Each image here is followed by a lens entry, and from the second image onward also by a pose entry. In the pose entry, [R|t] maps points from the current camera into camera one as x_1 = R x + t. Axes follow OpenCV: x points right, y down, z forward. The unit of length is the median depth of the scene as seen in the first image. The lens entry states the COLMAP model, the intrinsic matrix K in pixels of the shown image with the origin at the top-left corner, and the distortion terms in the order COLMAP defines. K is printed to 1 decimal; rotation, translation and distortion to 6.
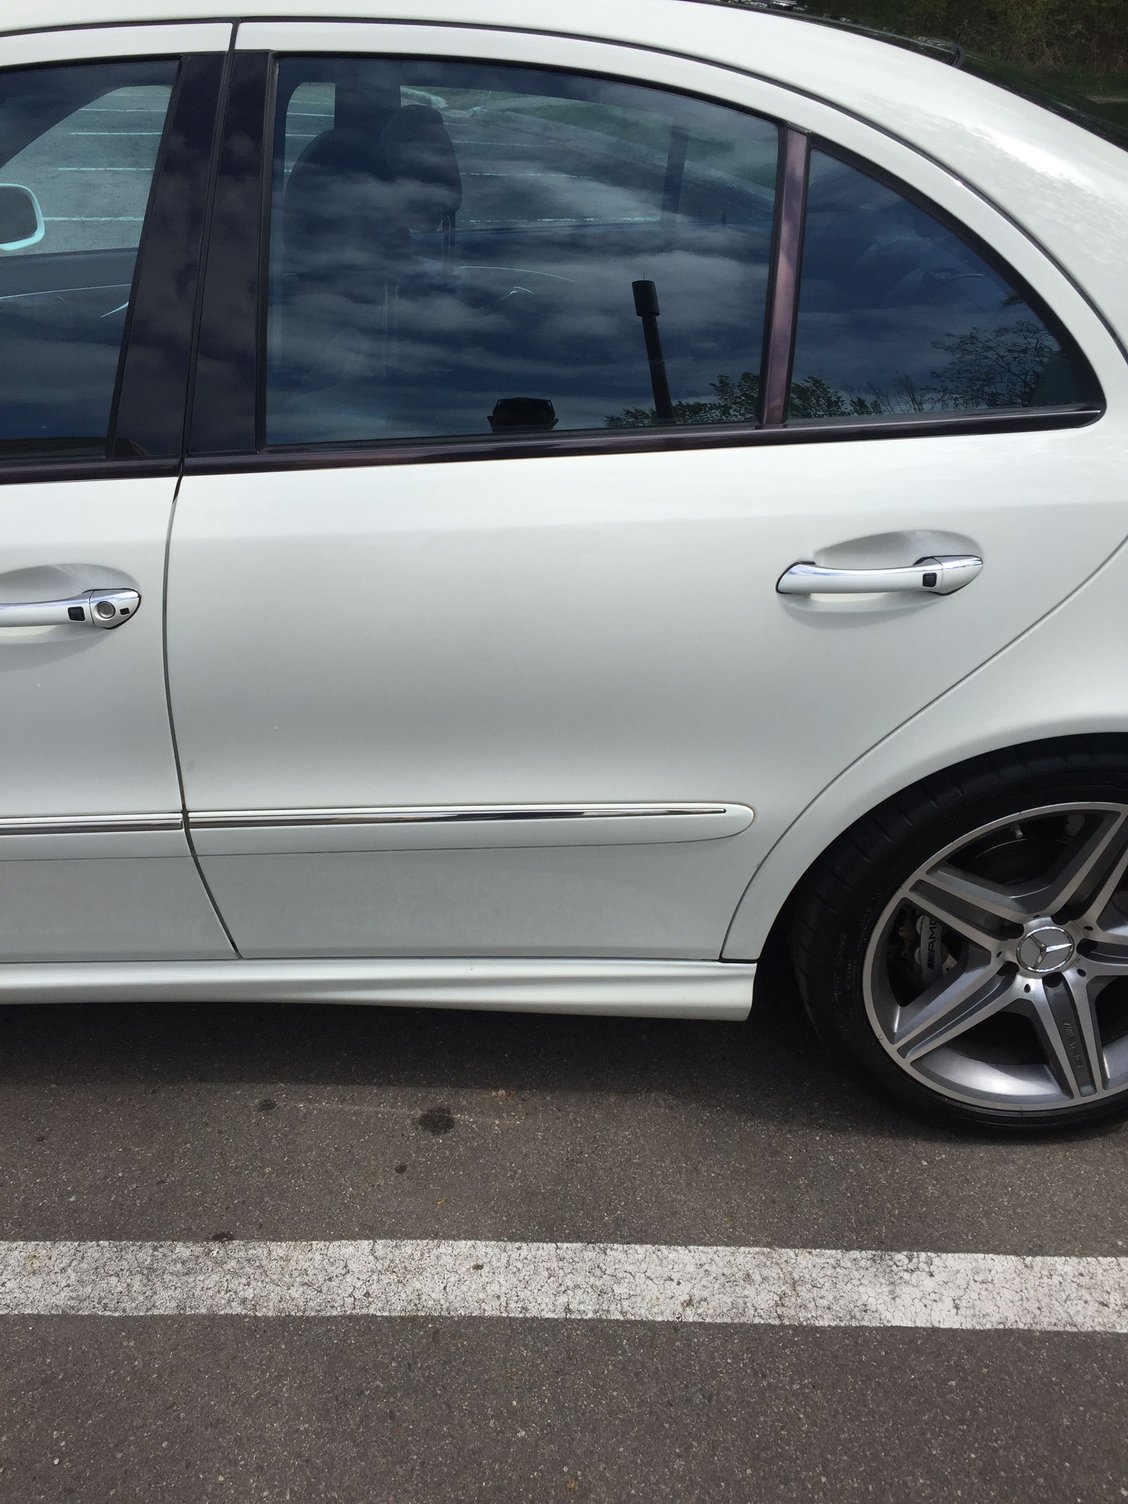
lens RADIAL K [[1286.5, 0, 566.3], [0, 1286.5, 753.8], [0, 0, 1]] dist [0.066164, -0.082550]
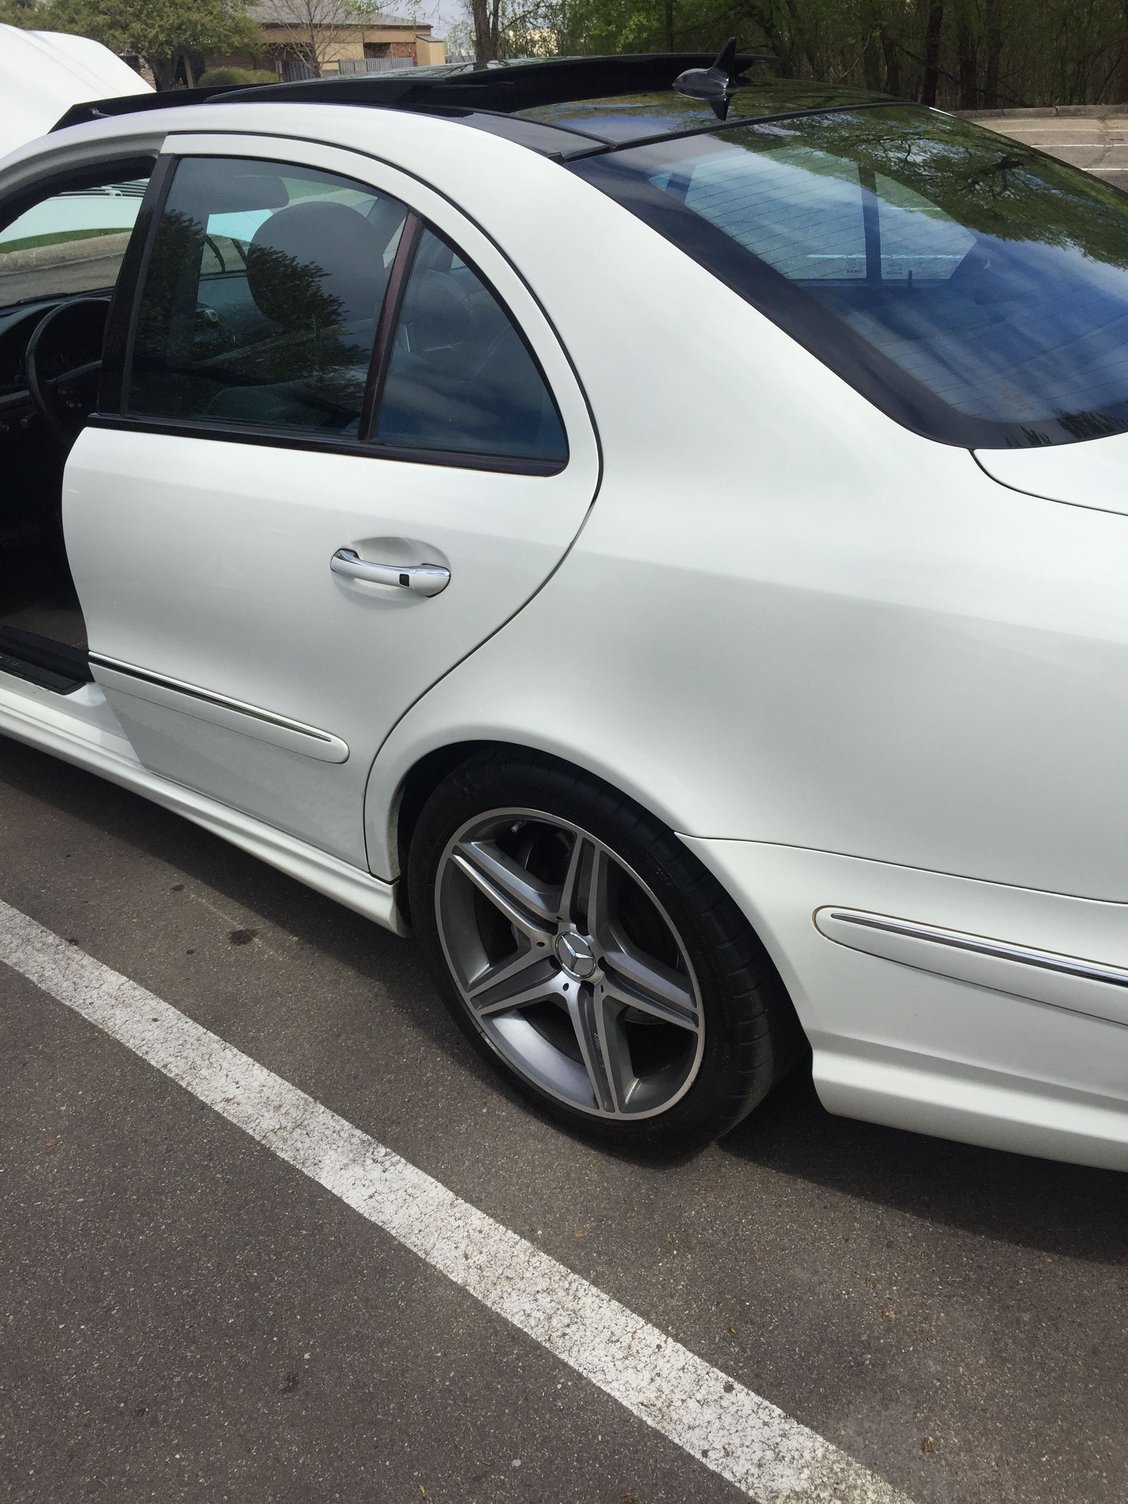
lens RADIAL K [[1286.5, 0, 569.5], [0, 1286.5, 754.7], [0, 0, 1]] dist [0.066164, -0.082550]
pose [[0.772827, 0.257147, -0.580185, 0.996351], [-0.270160, 0.960560, 0.065872, -0.084917], [0.574241, 0.105835, 0.811817, 0.103190]]
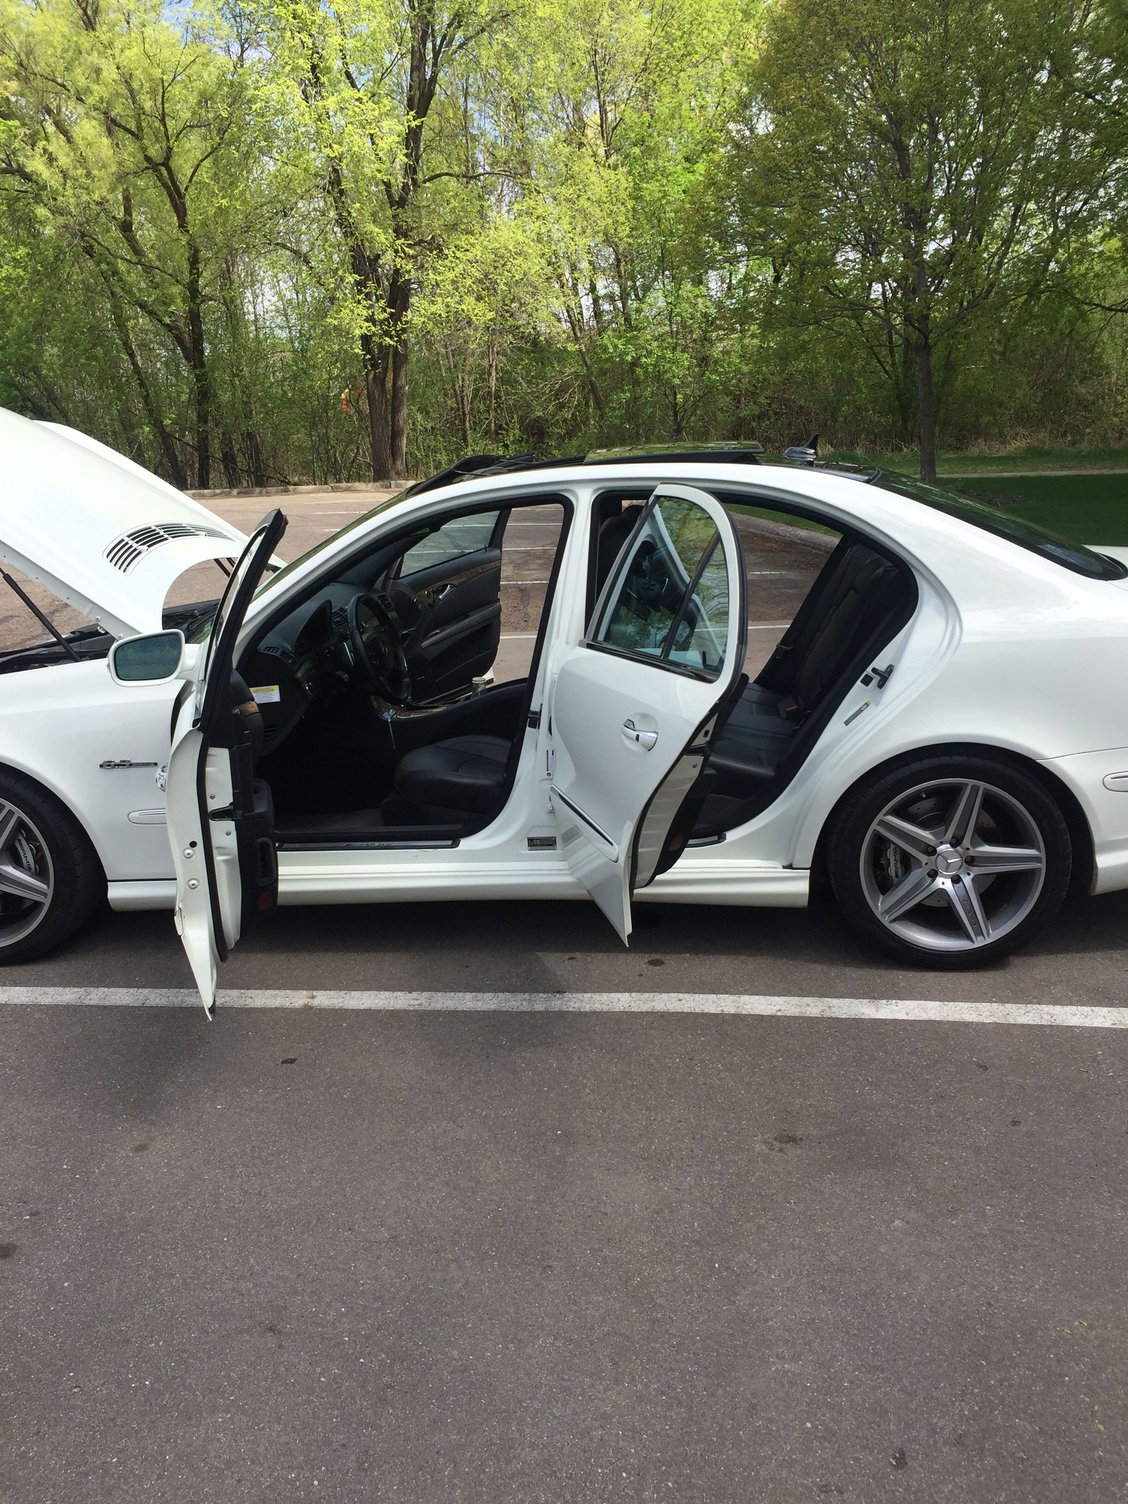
lens RADIAL K [[1286.5, 0, 560.2], [0, 1286.5, 750.5], [0, 0, 1]] dist [0.066164, -0.082550]
pose [[0.993000, -0.020415, -0.116334, -0.008050], [-0.011310, 0.963988, -0.265706, 0.565051], [0.117569, 0.265162, 0.957009, -1.173375]]
